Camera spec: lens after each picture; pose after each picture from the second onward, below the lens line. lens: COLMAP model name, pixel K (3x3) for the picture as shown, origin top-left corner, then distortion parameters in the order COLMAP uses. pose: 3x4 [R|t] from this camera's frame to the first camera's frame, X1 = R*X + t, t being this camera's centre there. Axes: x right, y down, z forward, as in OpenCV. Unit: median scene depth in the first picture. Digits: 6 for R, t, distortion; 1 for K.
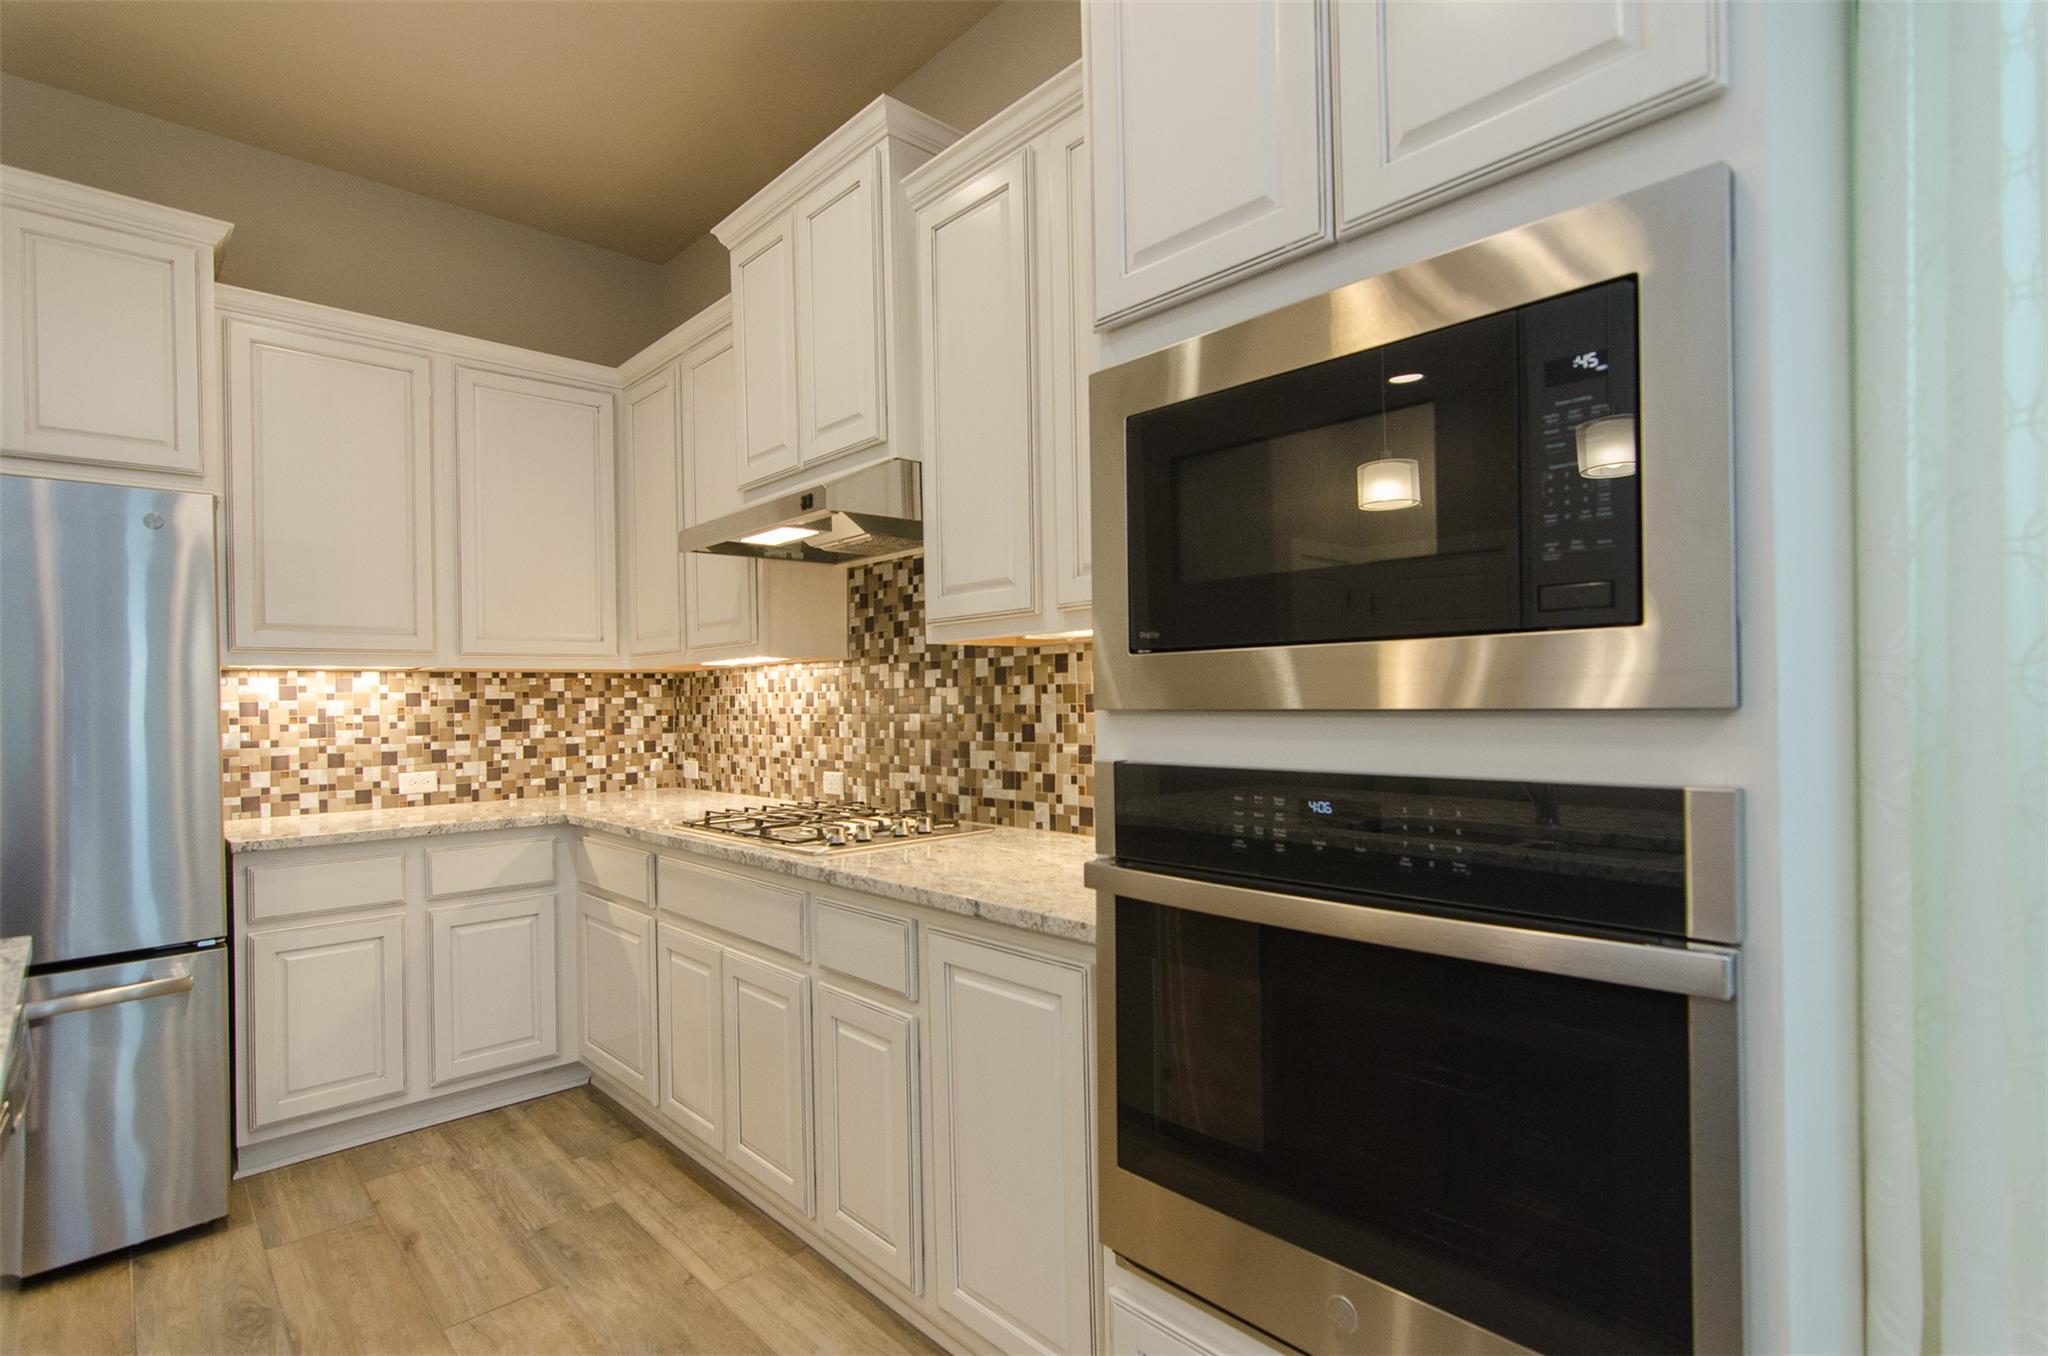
lens RADIAL K [[982.5, 0, 1020.1], [0, 982.5, 700.7], [0, 0, 1]] dist [-0.000925, 0.000743]
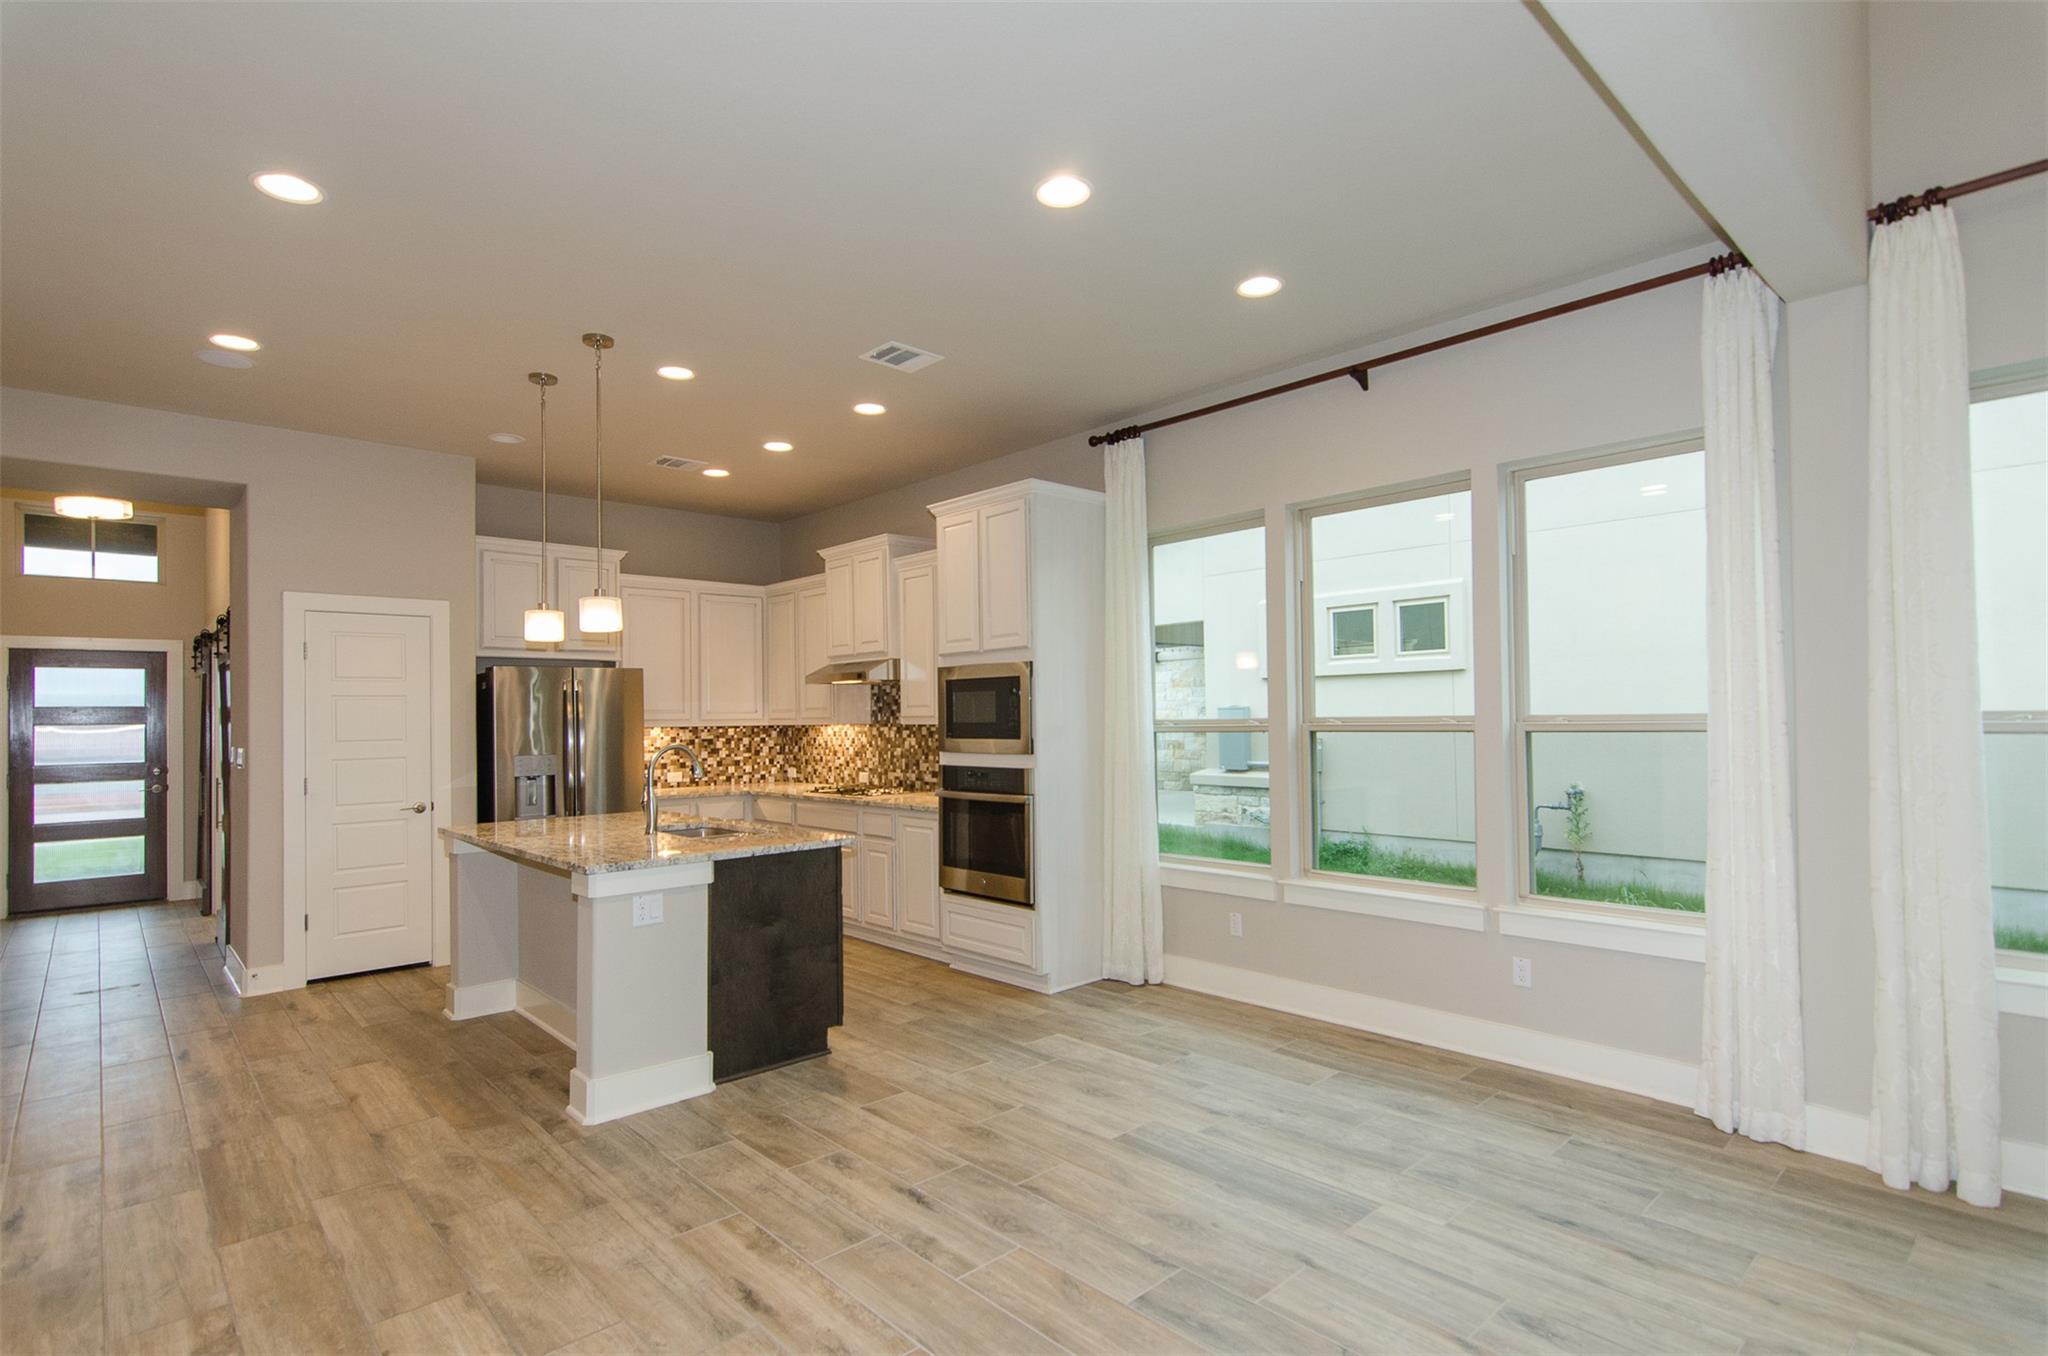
lens RADIAL K [[1004.6, 0, 1019.3], [0, 1004.6, 701.2], [0, 0, 1]] dist [-0.001026, 0.001555]
pose [[0.999957, 0.004099, -0.008269, 0.207572], [-0.004244, 0.999836, -0.017593, -0.059066], [0.008195, 0.017627, 0.999811, -1.458189]]
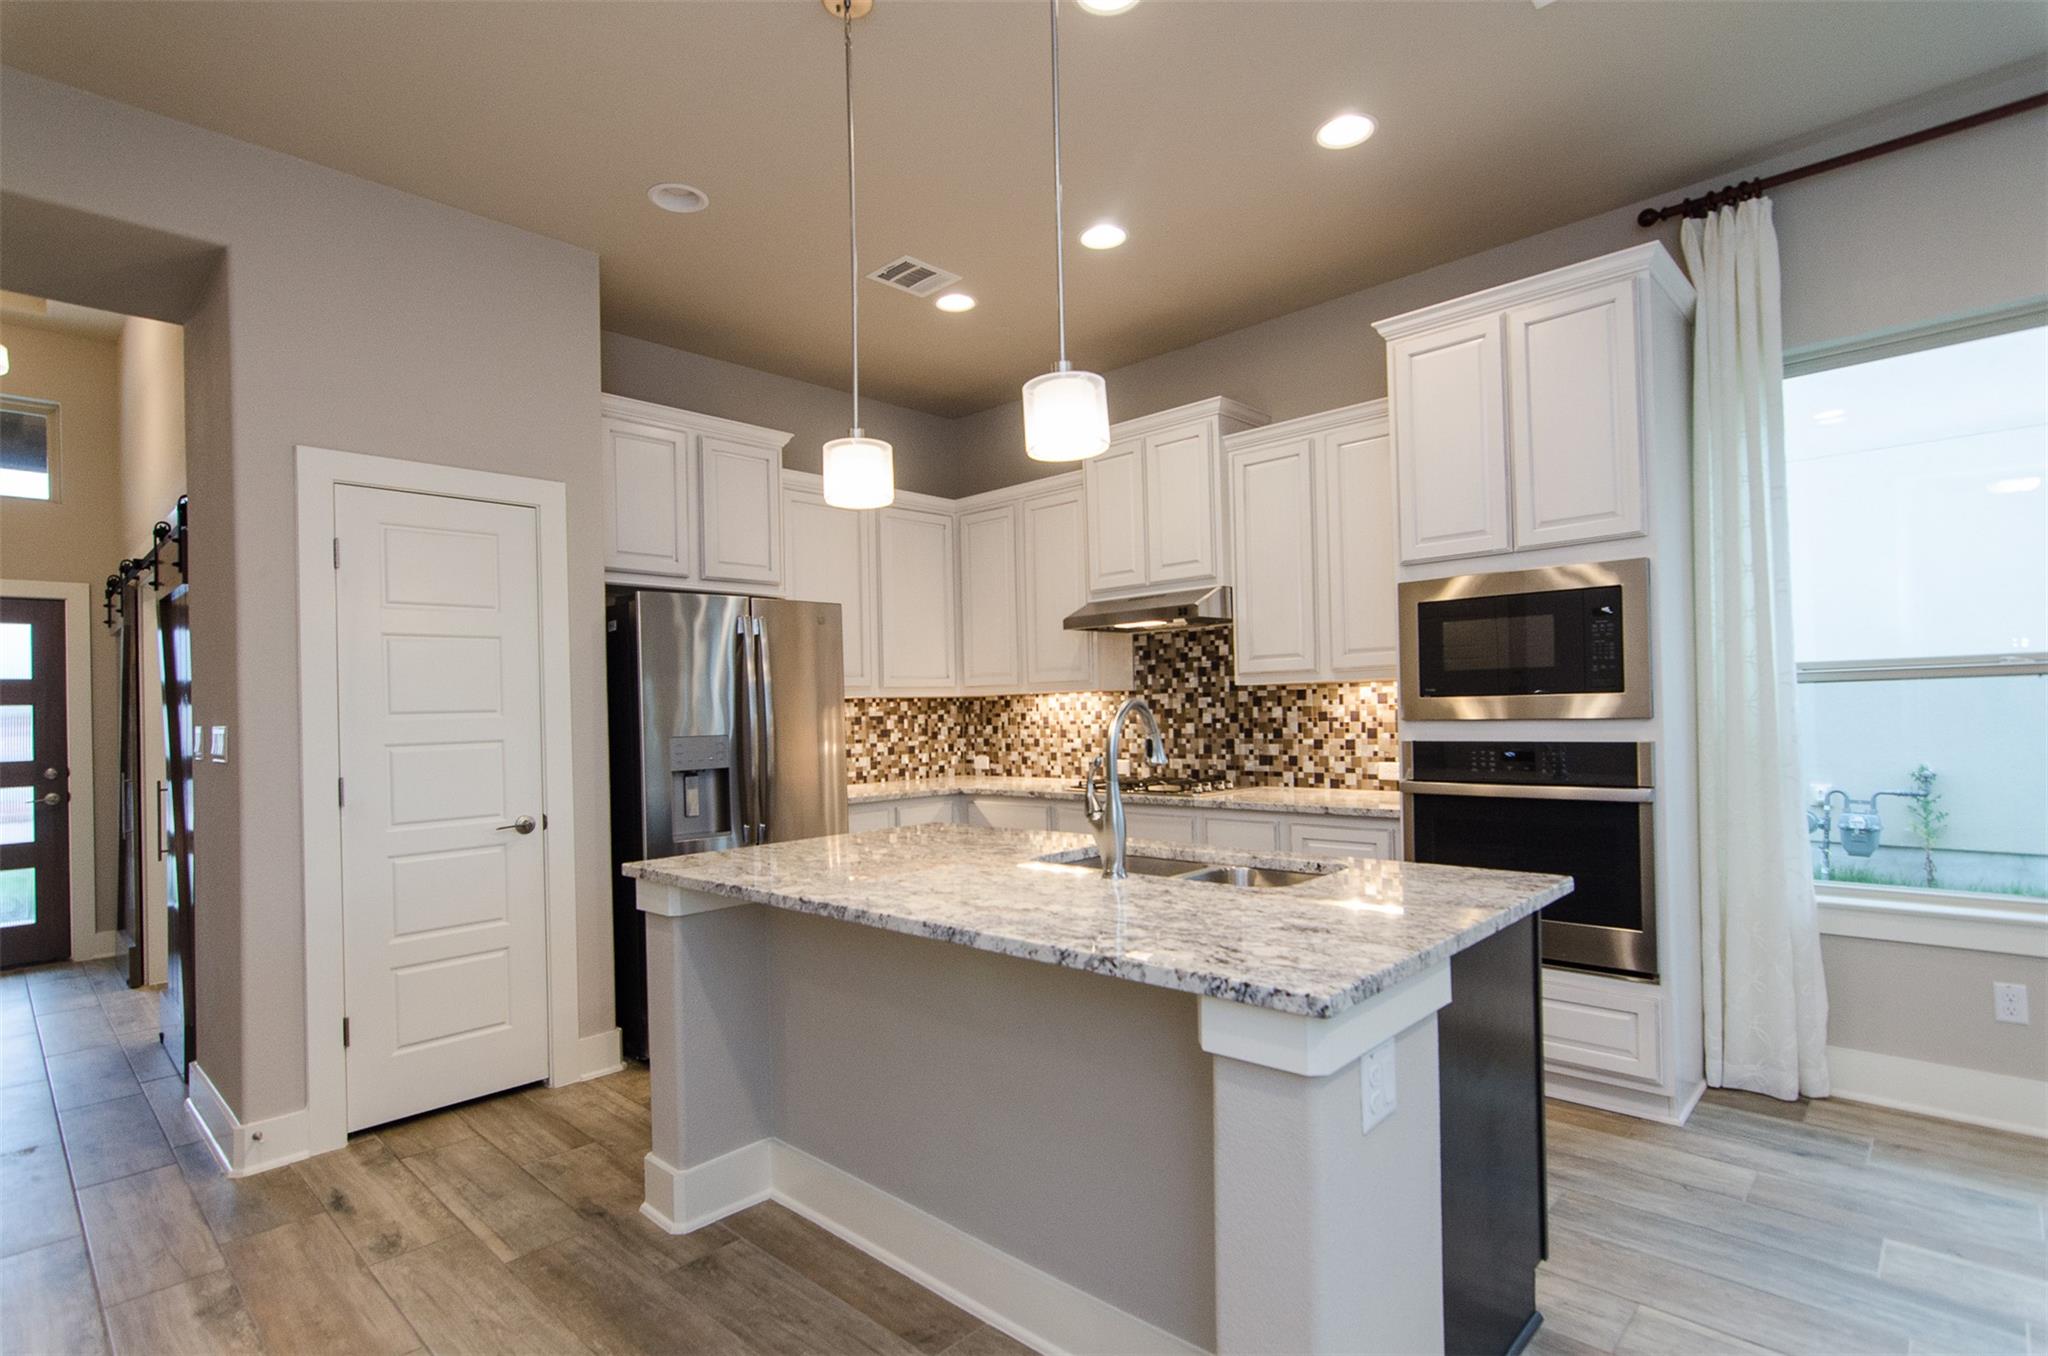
lens RADIAL K [[1004.6, 0, 1019.3], [0, 1004.6, 701.2], [0, 0, 1]] dist [-0.001026, 0.001555]
pose [[0.998432, -0.005605, 0.055705, -0.484793], [0.006242, 0.999917, -0.011269, -0.006954], [-0.055637, 0.011599, 0.998384, -0.690528]]
